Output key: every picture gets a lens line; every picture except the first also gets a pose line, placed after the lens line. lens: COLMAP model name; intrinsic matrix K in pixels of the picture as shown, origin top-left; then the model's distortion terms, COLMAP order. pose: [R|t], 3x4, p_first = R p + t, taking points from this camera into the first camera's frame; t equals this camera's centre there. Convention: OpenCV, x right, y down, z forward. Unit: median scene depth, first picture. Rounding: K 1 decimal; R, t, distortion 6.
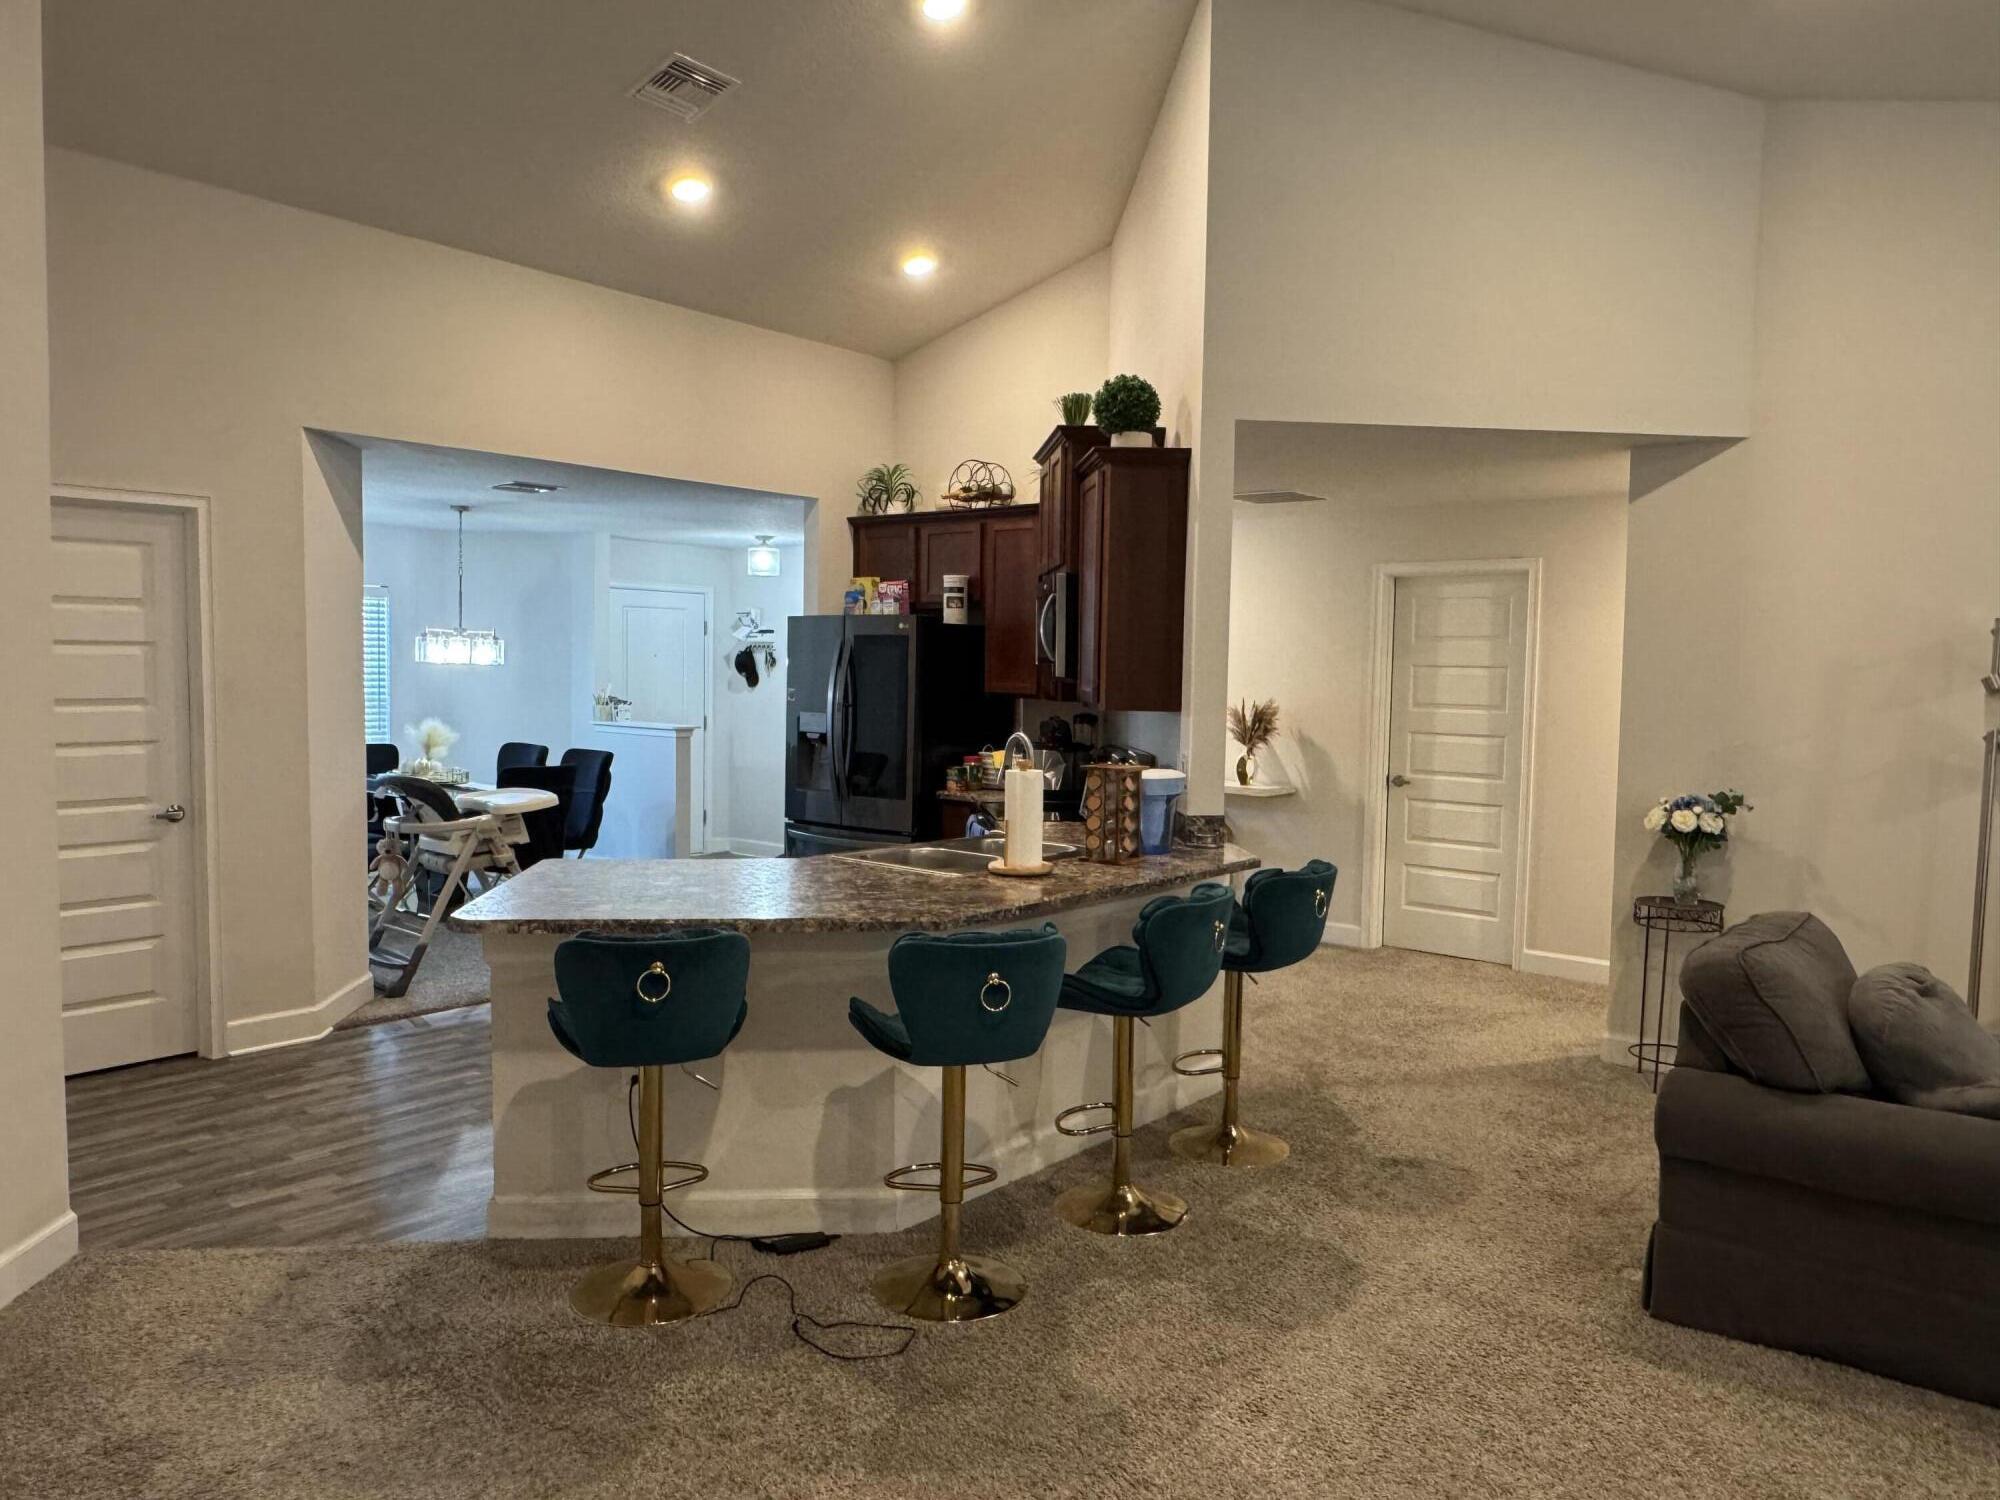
lens RADIAL K [[1413.4, 0, 1011.6], [0, 1413.4, 758.4], [0, 0, 1]] dist [0.028951, -0.013160]
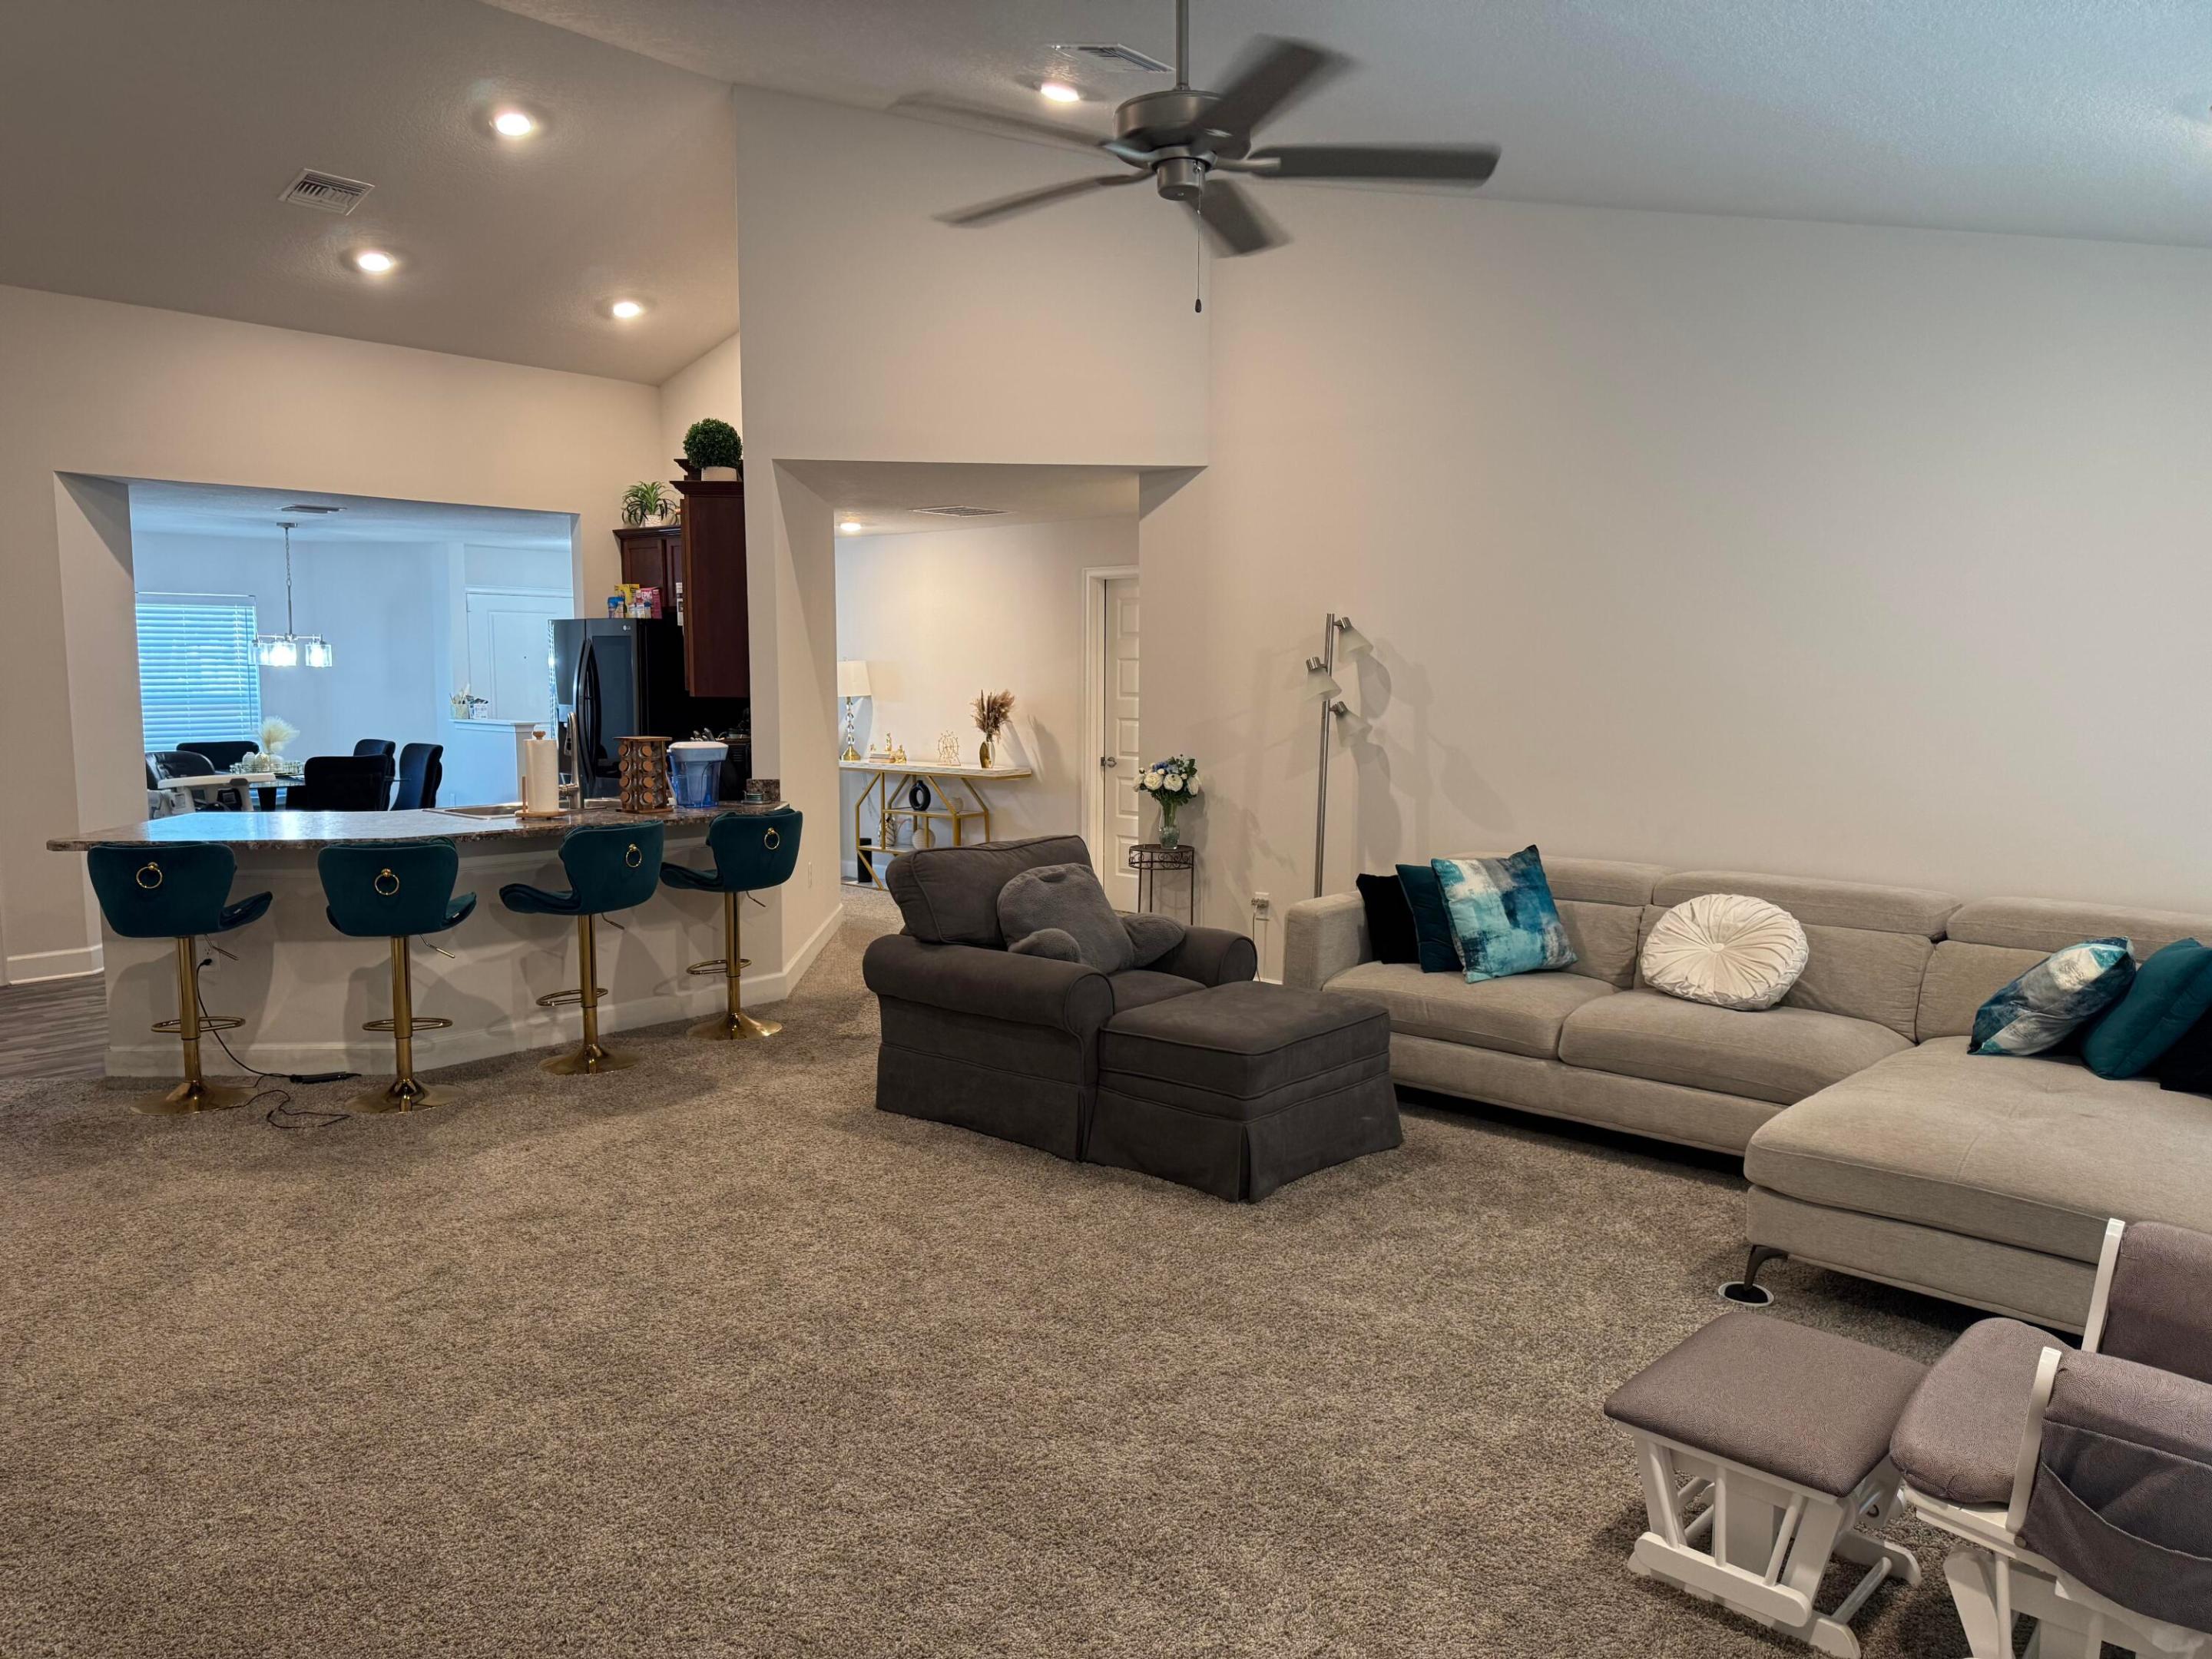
lens RADIAL K [[1563.3, 0, 1095.9], [0, 1563.3, 827.7], [0, 0, 1]] dist [0.028951, -0.013160]
pose [[0.999467, -0.009186, -0.031326, 0.392135], [0.010345, 0.999260, 0.037043, 0.028847], [0.030963, -0.037347, 0.998823, -0.302458]]
